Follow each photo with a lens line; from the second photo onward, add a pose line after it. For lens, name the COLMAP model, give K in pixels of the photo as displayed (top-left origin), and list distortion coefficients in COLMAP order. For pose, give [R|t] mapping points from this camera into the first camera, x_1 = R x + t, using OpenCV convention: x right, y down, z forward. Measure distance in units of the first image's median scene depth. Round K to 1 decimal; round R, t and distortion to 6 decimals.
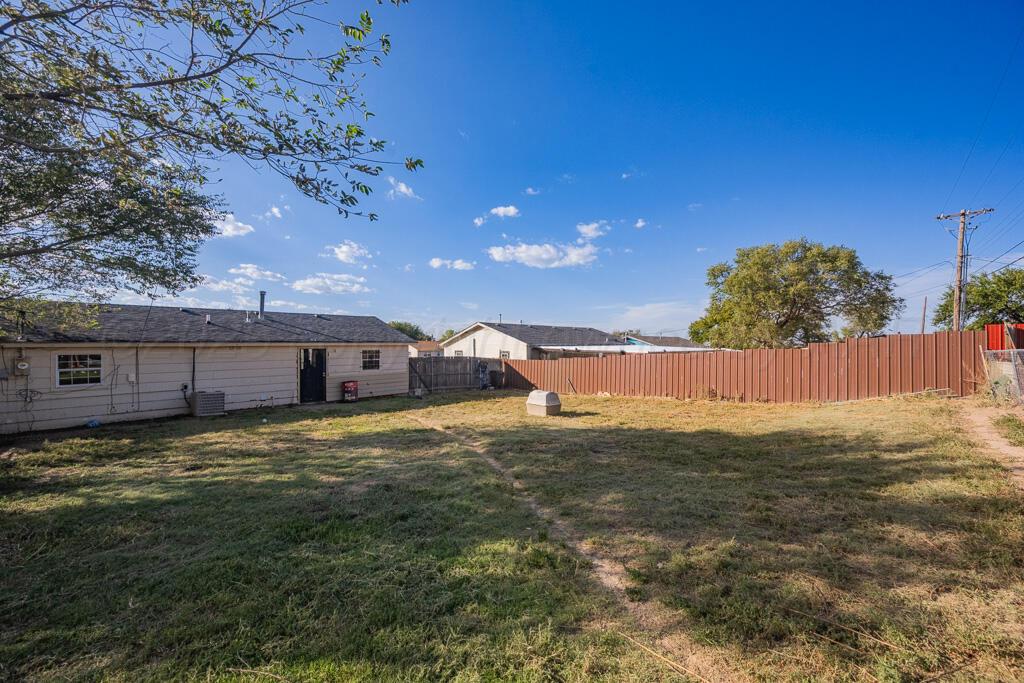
lens RADIAL K [[408.5, 0, 513.8], [0, 408.5, 340.1], [0, 0, 1]] dist [0.012248, 0.000301]
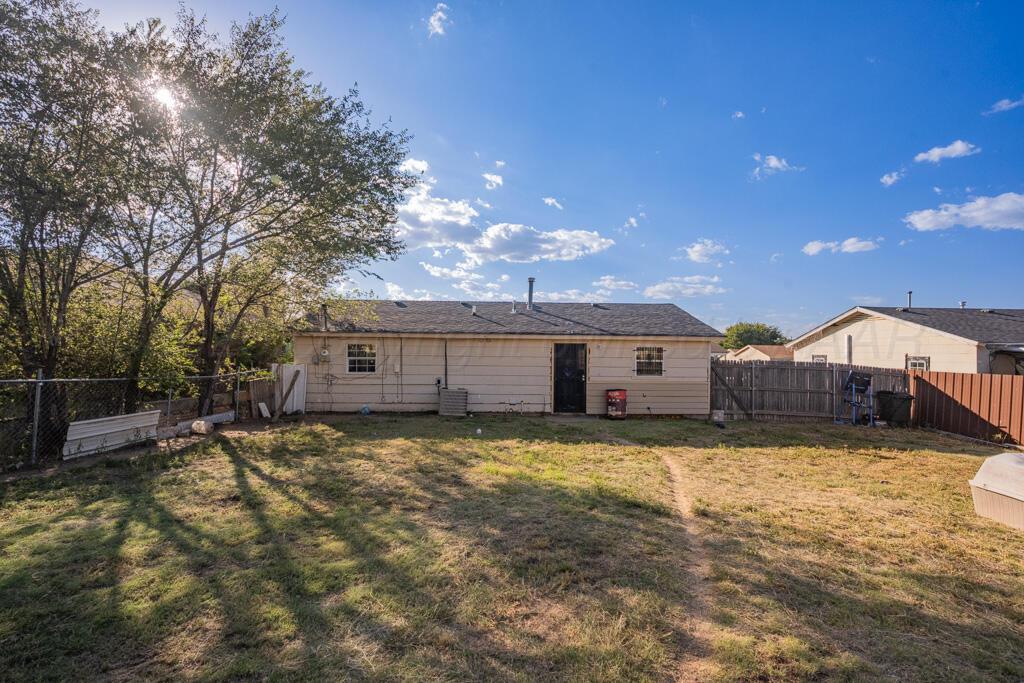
lens RADIAL K [[437.0, 0, 513.6], [0, 437.0, 364.6], [0, 0, 1]] dist [0.001429, -0.000475]
pose [[0.707020, 0.035824, -0.706286, 0.010008], [-0.007025, 0.999023, 0.043640, 0.022919], [0.707159, -0.025893, 0.706581, 0.311394]]
